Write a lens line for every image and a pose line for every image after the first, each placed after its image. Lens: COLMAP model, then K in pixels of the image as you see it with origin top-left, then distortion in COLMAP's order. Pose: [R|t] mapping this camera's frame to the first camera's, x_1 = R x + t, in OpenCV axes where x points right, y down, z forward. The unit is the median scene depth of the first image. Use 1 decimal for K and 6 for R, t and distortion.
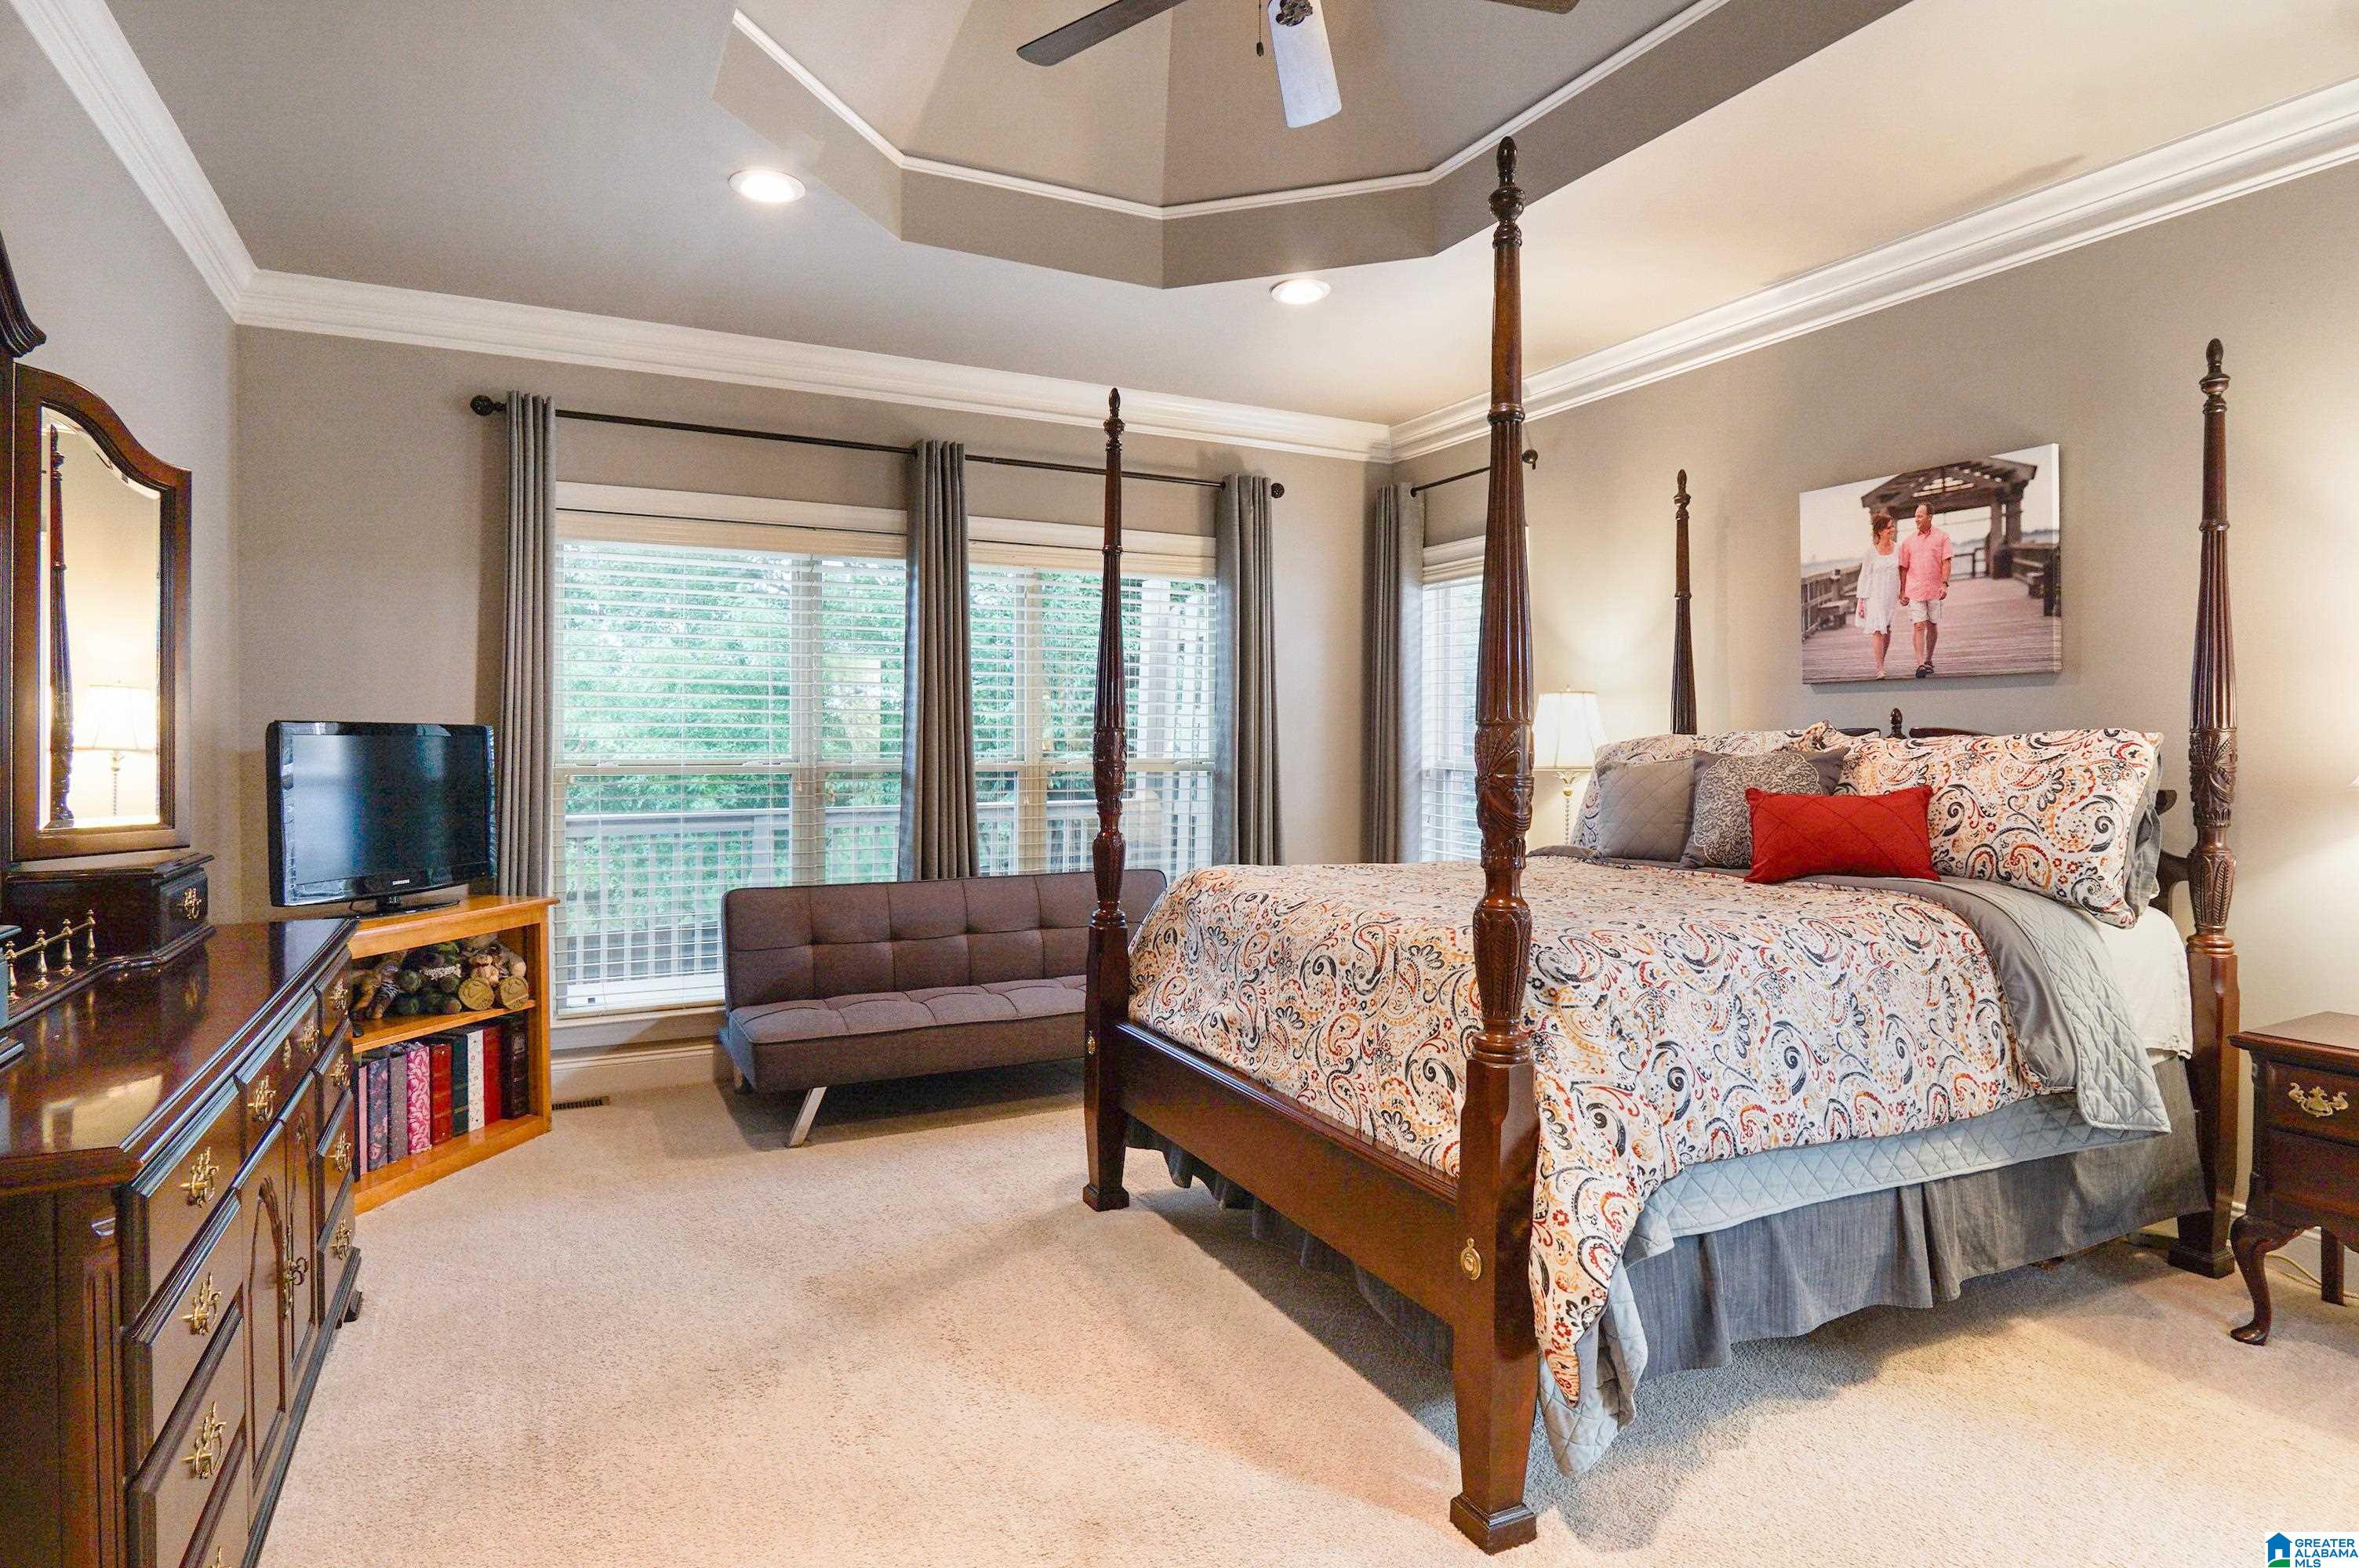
lens RADIAL K [[1269.8, 0, 1185.0], [0, 1269.8, 776.8], [0, 0, 1]] dist [-0.003649, -0.000078]
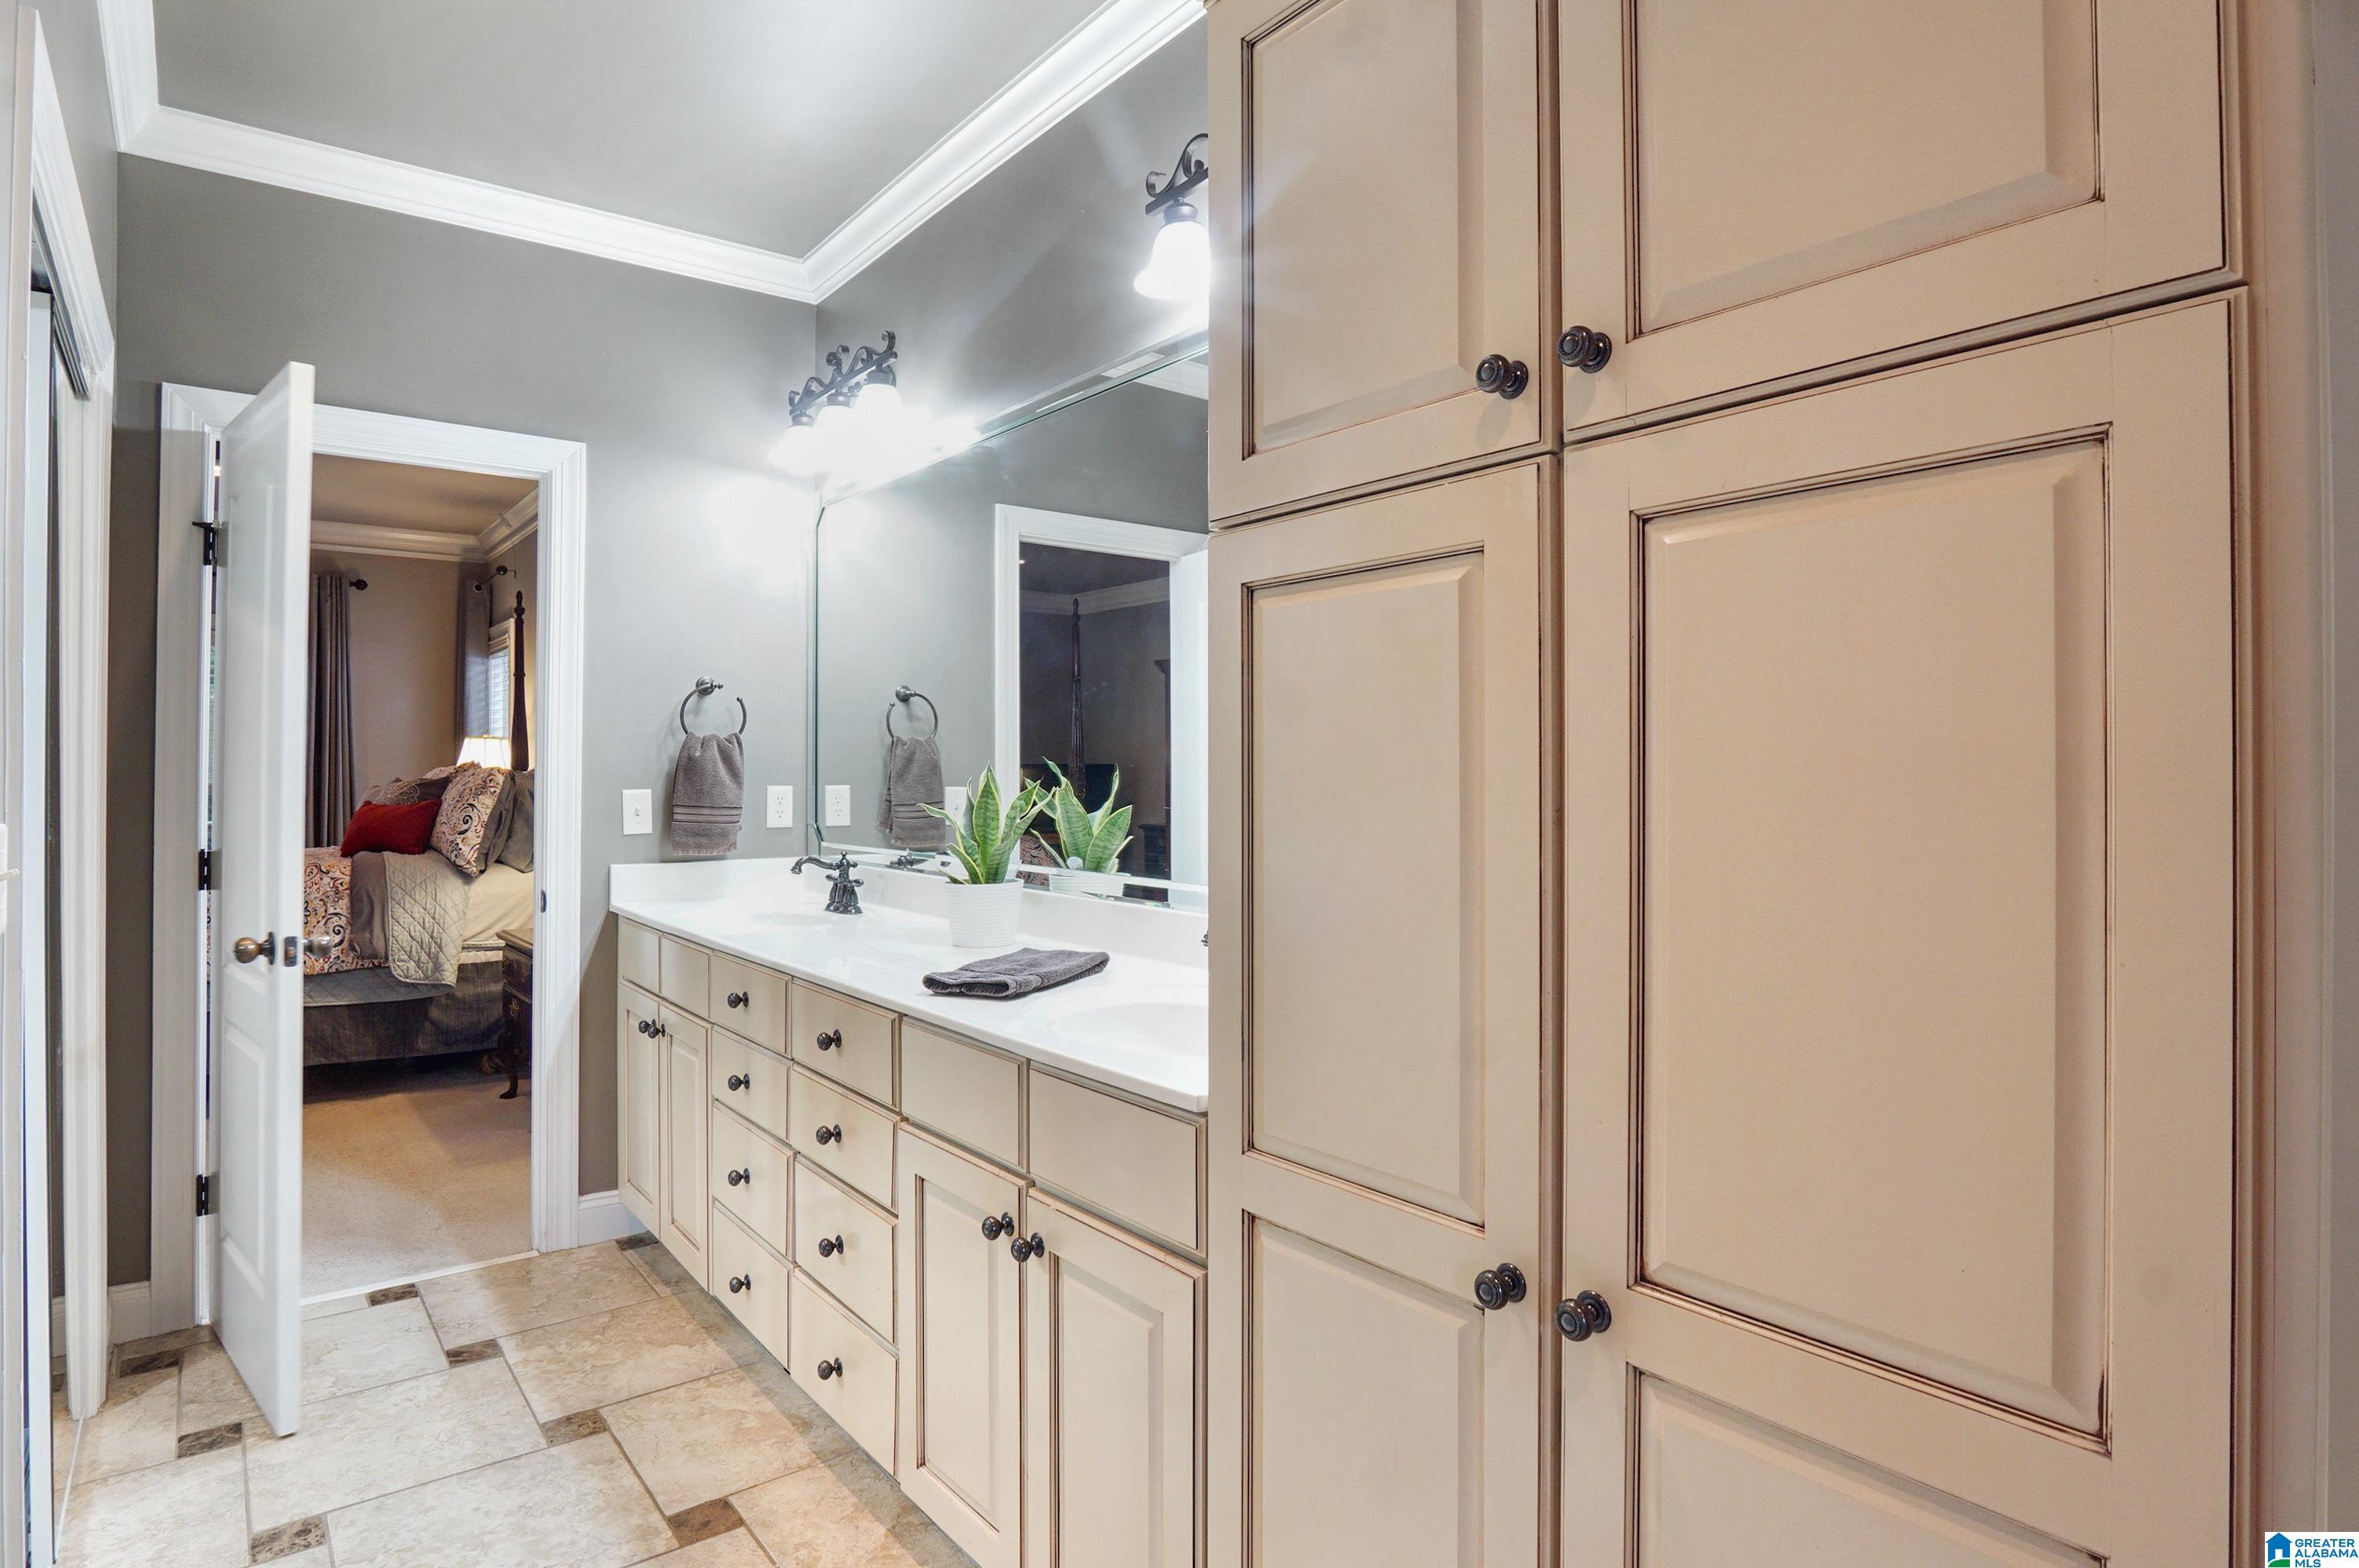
lens RADIAL K [[1269.8, 0, 1174.3], [0, 1269.8, 778.5], [0, 0, 1]] dist [-0.003649, -0.000078]
pose [[0.984482, -0.001175, 0.175481, 1.263390], [0.004008, 0.999867, -0.015789, 0.010453], [-0.175440, 0.016247, 0.984356, -0.870480]]
